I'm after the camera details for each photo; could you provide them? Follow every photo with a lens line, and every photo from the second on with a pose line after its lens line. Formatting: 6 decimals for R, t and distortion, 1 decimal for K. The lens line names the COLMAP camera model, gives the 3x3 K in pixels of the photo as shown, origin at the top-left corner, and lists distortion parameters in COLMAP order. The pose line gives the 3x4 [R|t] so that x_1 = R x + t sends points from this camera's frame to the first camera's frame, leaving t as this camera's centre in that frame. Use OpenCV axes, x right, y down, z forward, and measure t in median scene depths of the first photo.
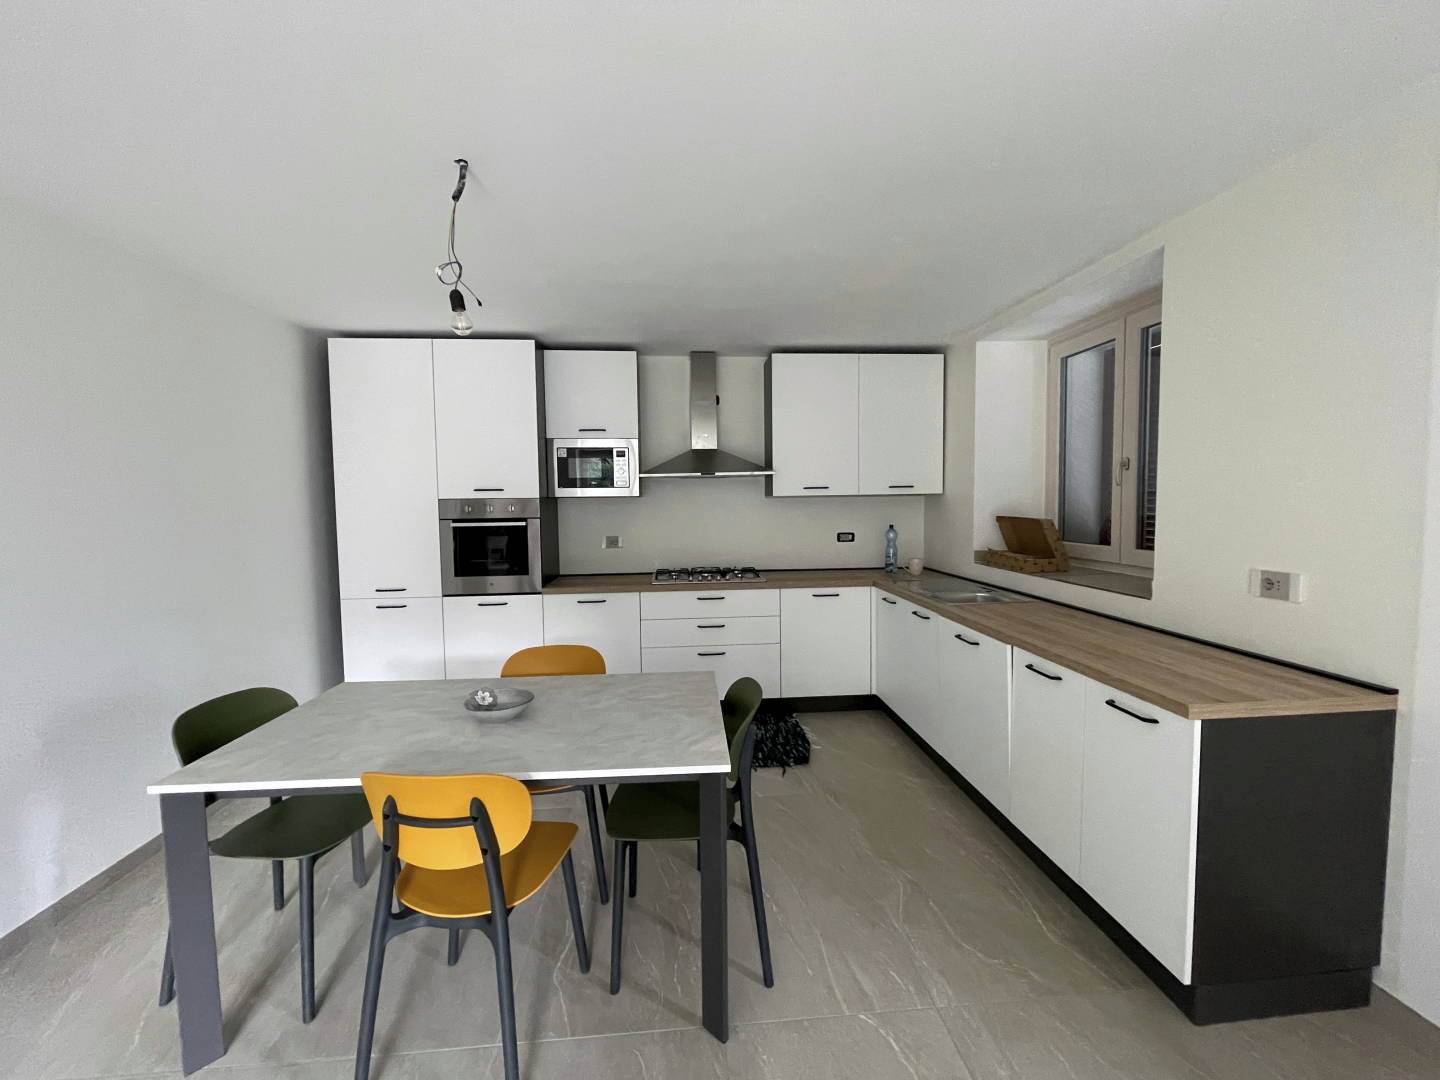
lens RADIAL K [[582.6, 0, 718.0], [0, 582.6, 535.7], [0, 0, 1]] dist [-0.004633, 0.000113]
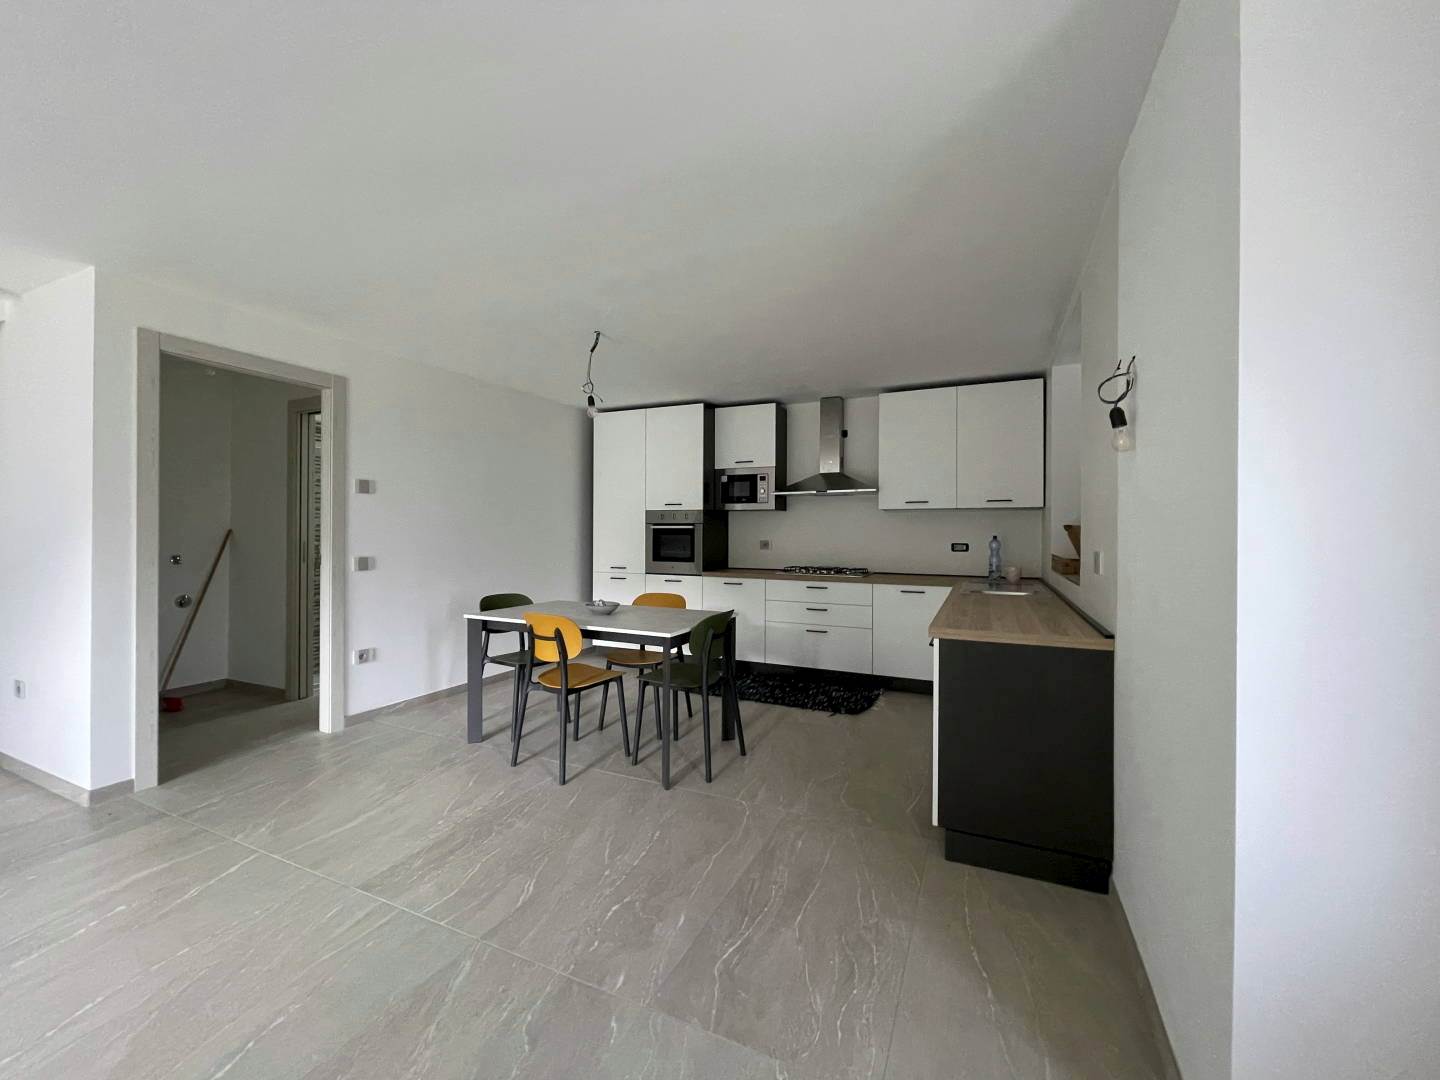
lens RADIAL K [[582.6, 0, 719.8], [0, 582.6, 533.9], [0, 0, 1]] dist [-0.004633, 0.000113]
pose [[0.871105, 0.018359, -0.490753, 0.425213], [-0.047301, 0.997791, -0.046634, 0.058602], [0.488813, 0.063836, 0.870050, -0.231205]]
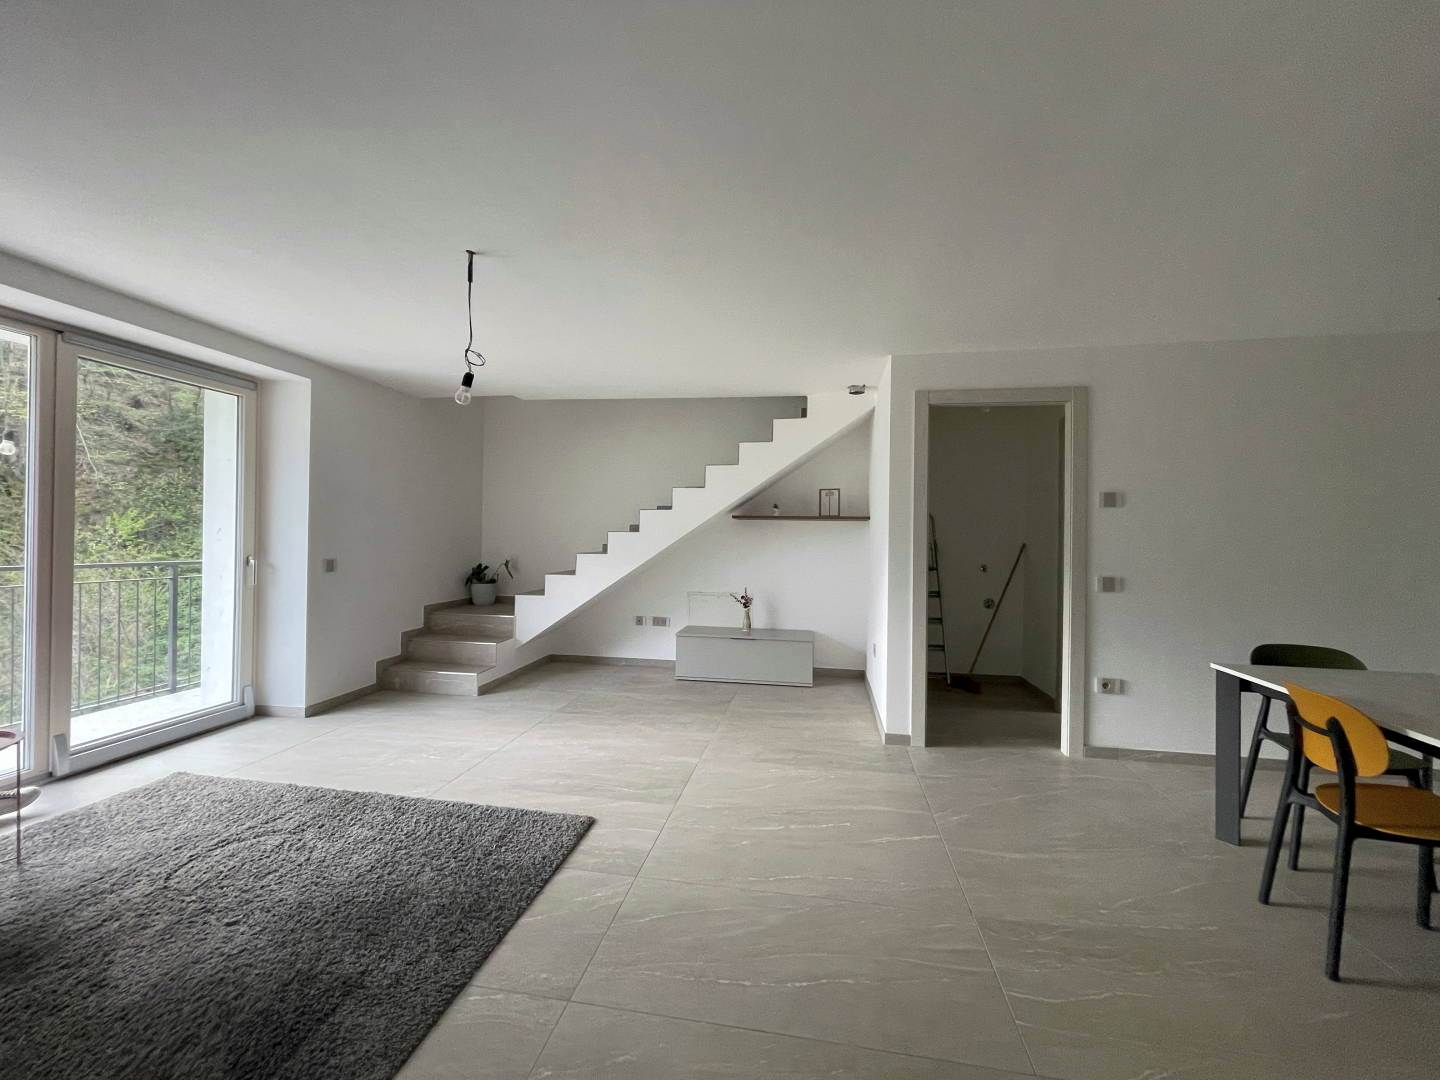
lens RADIAL K [[582.6, 0, 719.2], [0, 582.6, 534.8], [0, 0, 1]] dist [-0.004633, 0.000113]
pose [[-0.253477, 0.010075, -0.967289, 0.436842], [-0.069706, 0.997156, 0.028652, 0.031648], [0.964827, 0.074689, -0.252054, -0.024564]]
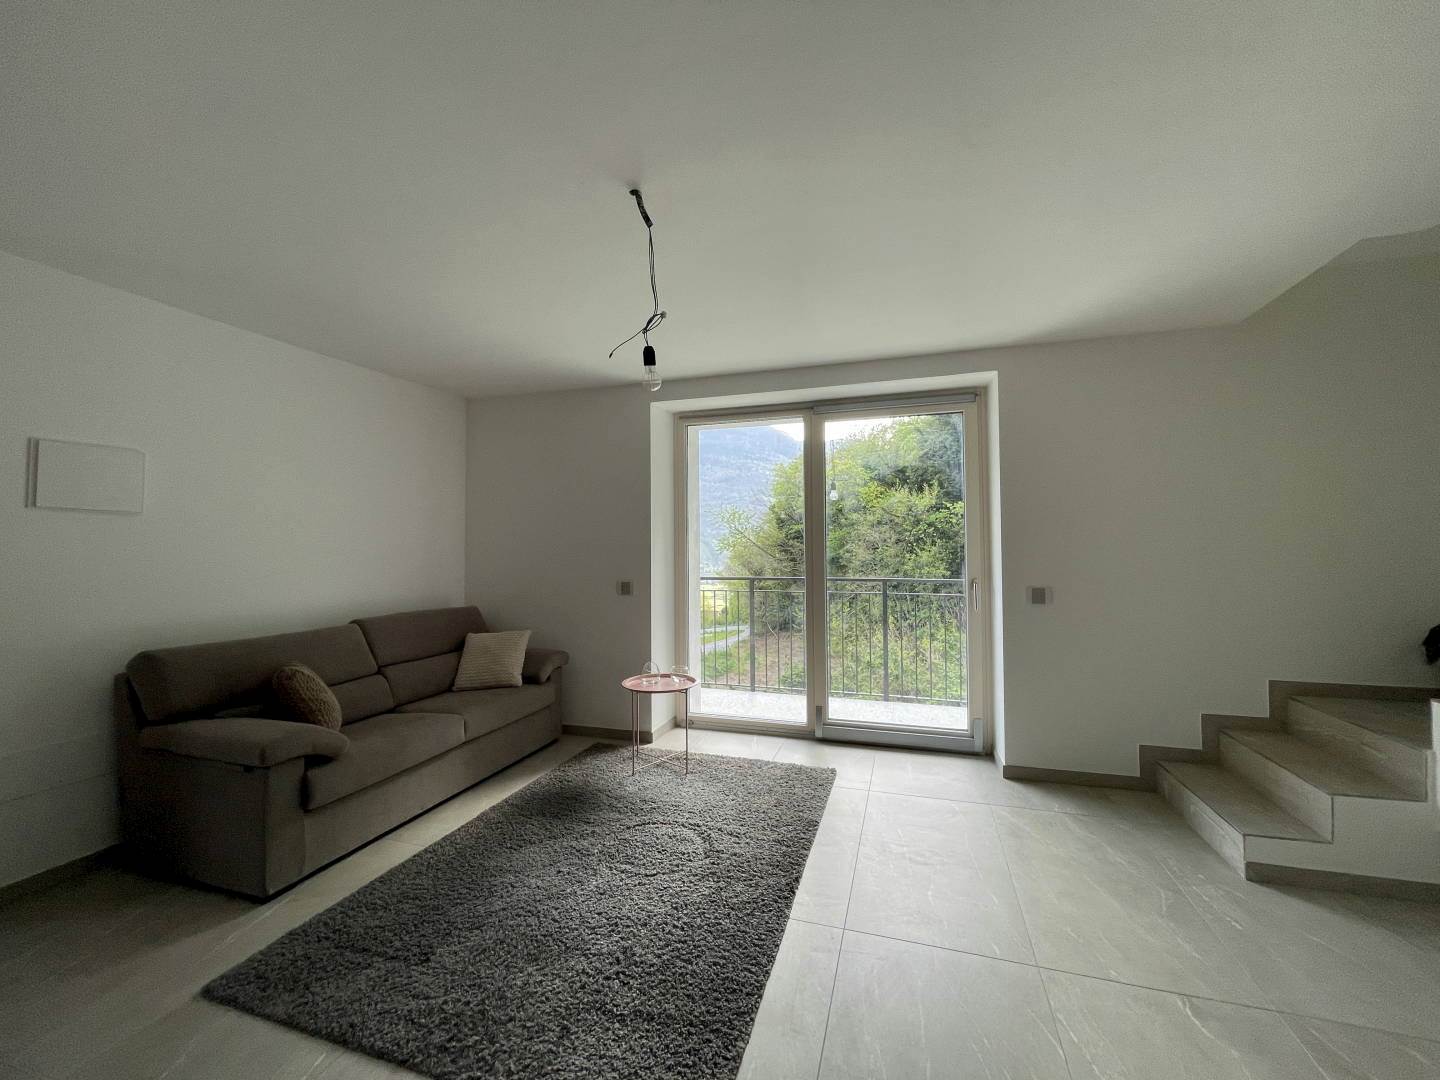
lens RADIAL K [[582.6, 0, 718.7], [0, 582.6, 533.9], [0, 0, 1]] dist [-0.004633, 0.000113]
pose [[-0.920043, 0.028817, 0.390756, -0.346706], [0.043761, 0.998610, 0.029391, 0.035740], [-0.389366, 0.044141, -0.920025, -0.037280]]
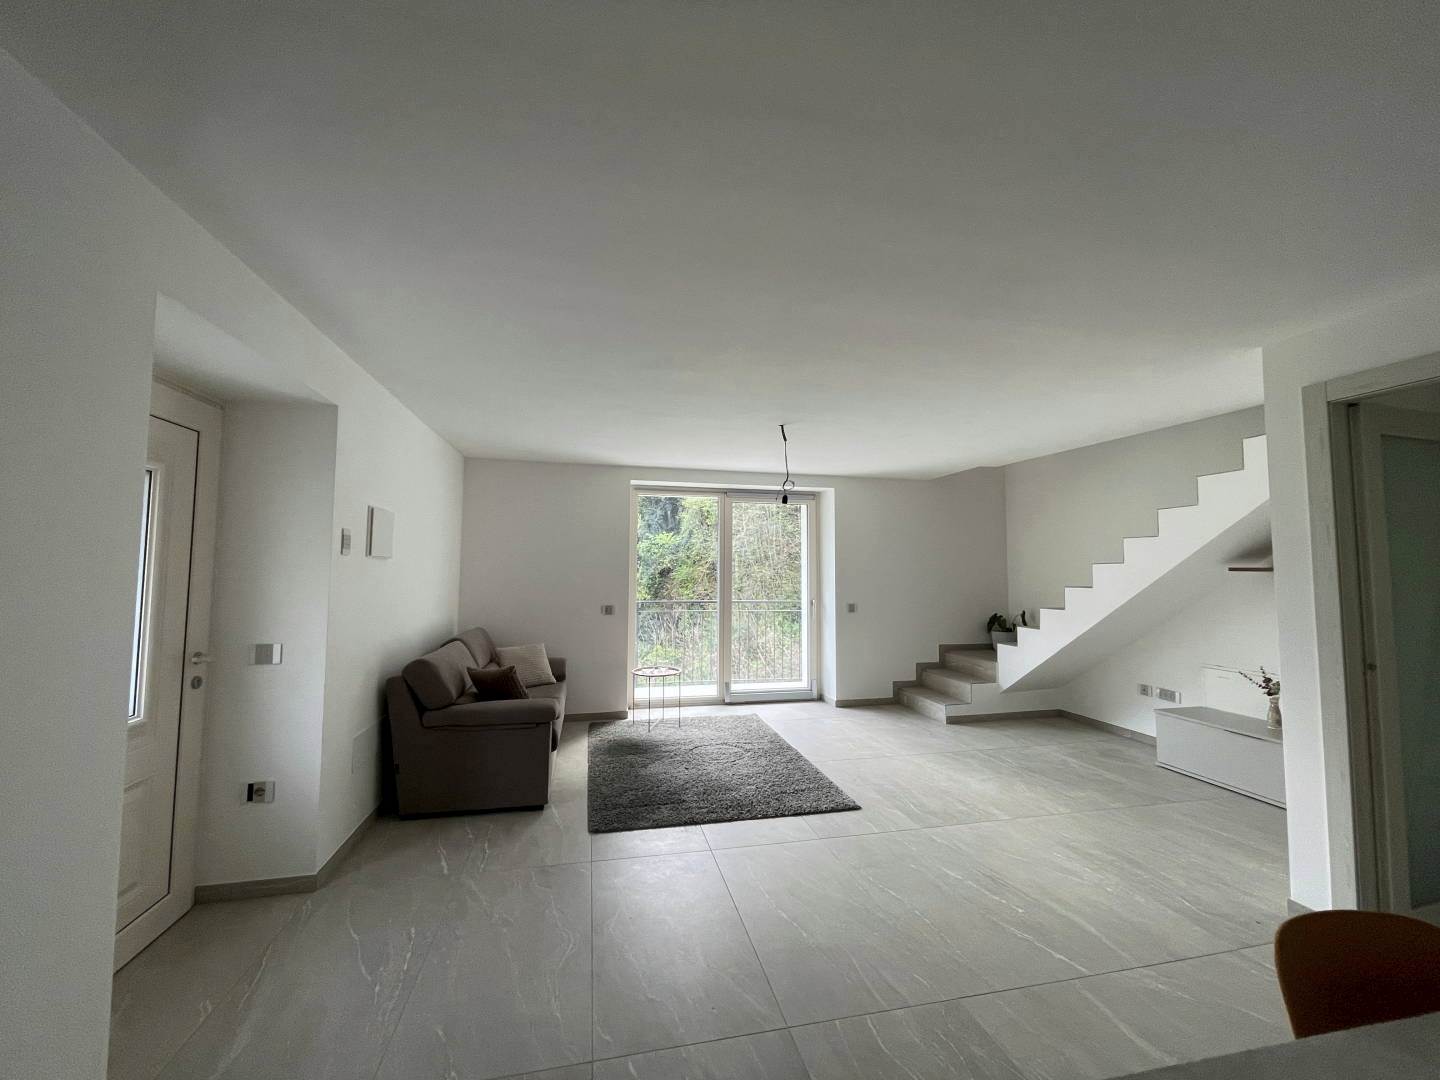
lens RADIAL K [[582.6, 0, 719.0], [0, 582.6, 534.4], [0, 0, 1]] dist [-0.004633, 0.000113]
pose [[-0.990885, -0.000818, -0.134710, 0.152330], [-0.000863, 1.000000, 0.000275, -0.036107], [0.134710, 0.000389, -0.990885, 0.572093]]
